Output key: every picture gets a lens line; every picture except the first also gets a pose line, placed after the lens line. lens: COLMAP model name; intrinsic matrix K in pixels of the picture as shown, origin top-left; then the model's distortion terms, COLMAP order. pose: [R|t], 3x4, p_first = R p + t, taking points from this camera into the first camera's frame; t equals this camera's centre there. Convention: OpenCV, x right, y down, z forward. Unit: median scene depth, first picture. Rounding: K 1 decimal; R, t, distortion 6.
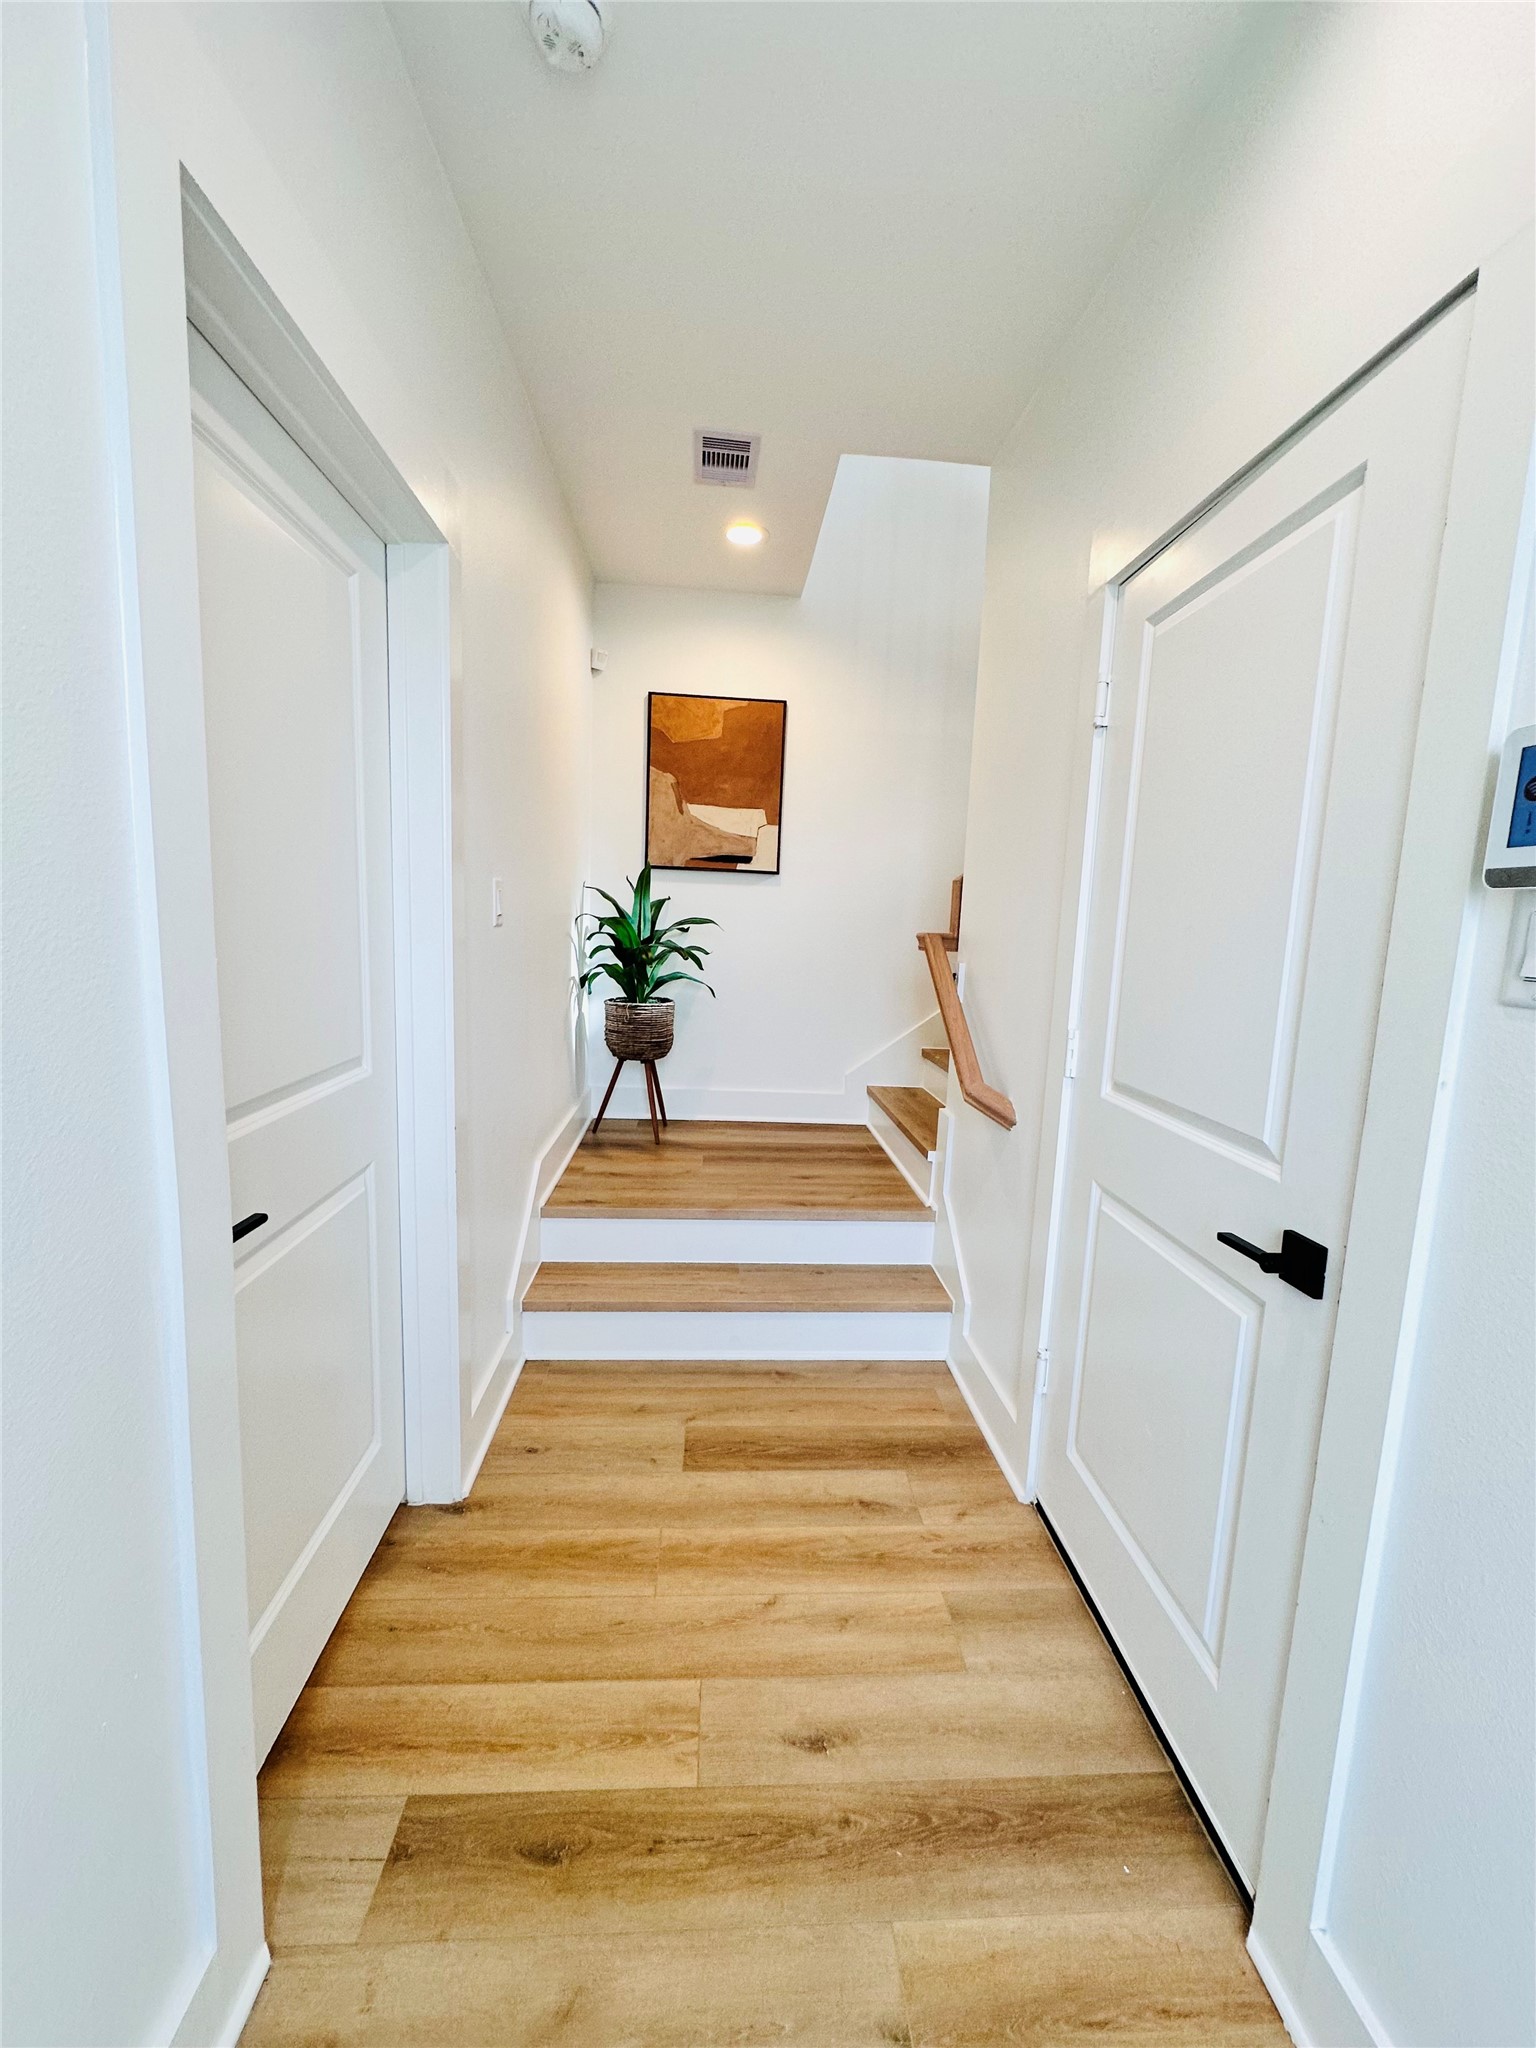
lens RADIAL K [[817.0, 0, 773.8], [0, 817.0, 1024.1], [0, 0, 1]] dist [-0.002314, 0.000913]
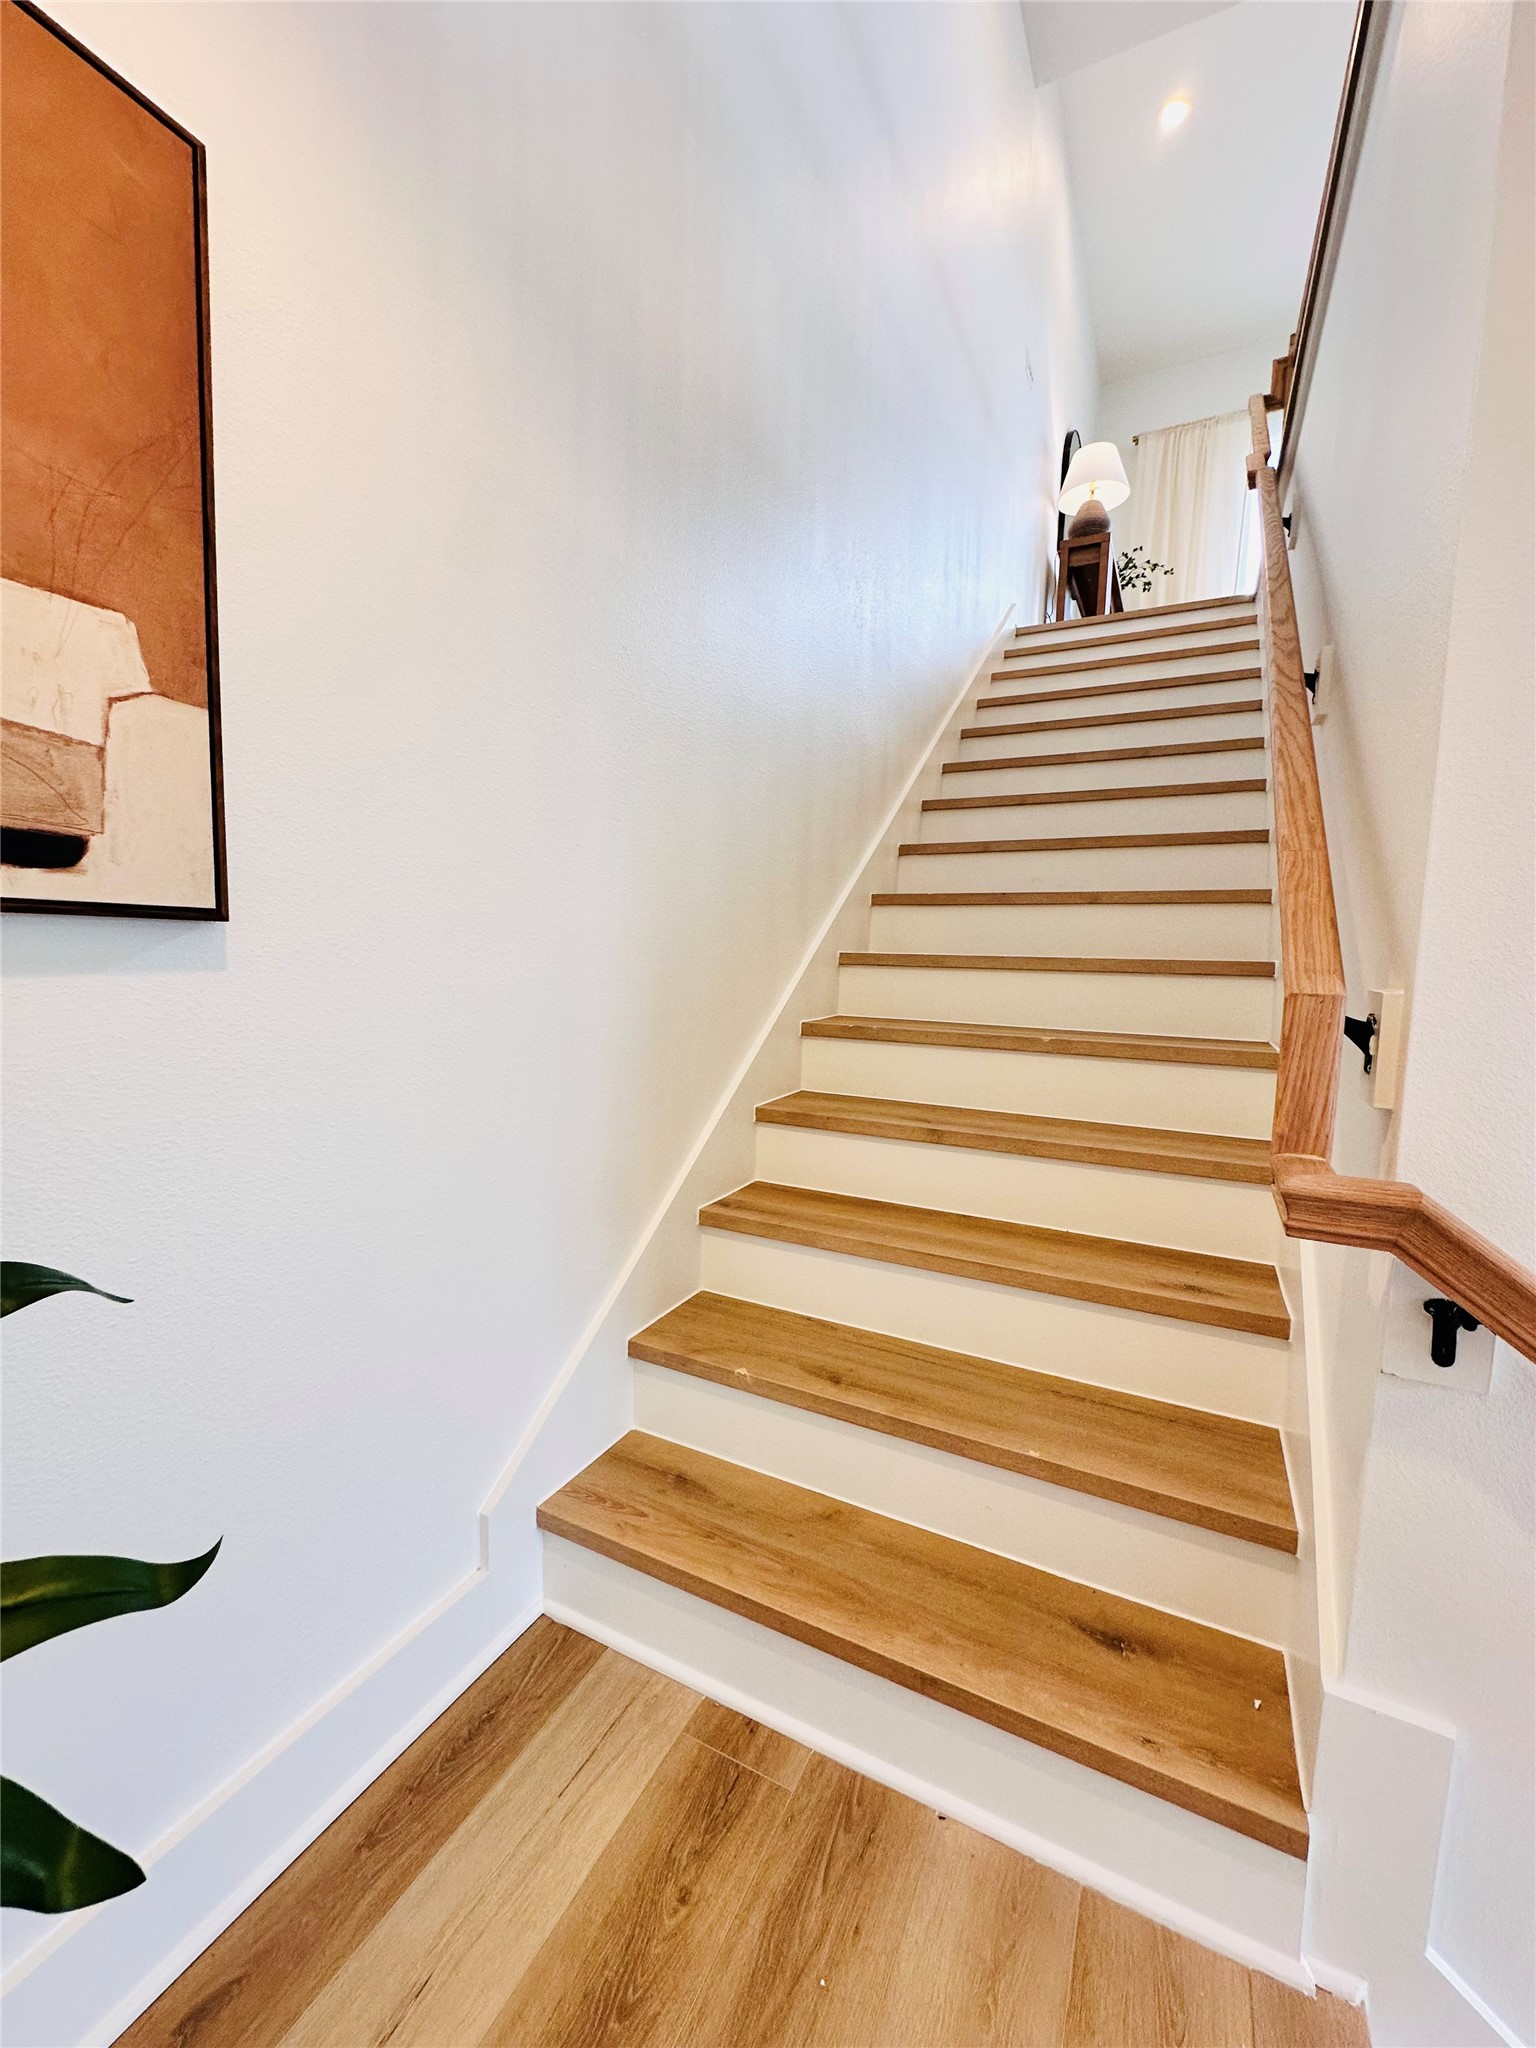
lens RADIAL K [[817.0, 0, 773.8], [0, 817.0, 1024.1], [0, 0, 1]] dist [-0.002314, 0.000913]
pose [[0.517581, -0.109238, 0.848632, -0.116783], [0.110063, 0.992077, 0.060575, -0.152231], [-0.848526, 0.062050, 0.525504, 0.752169]]
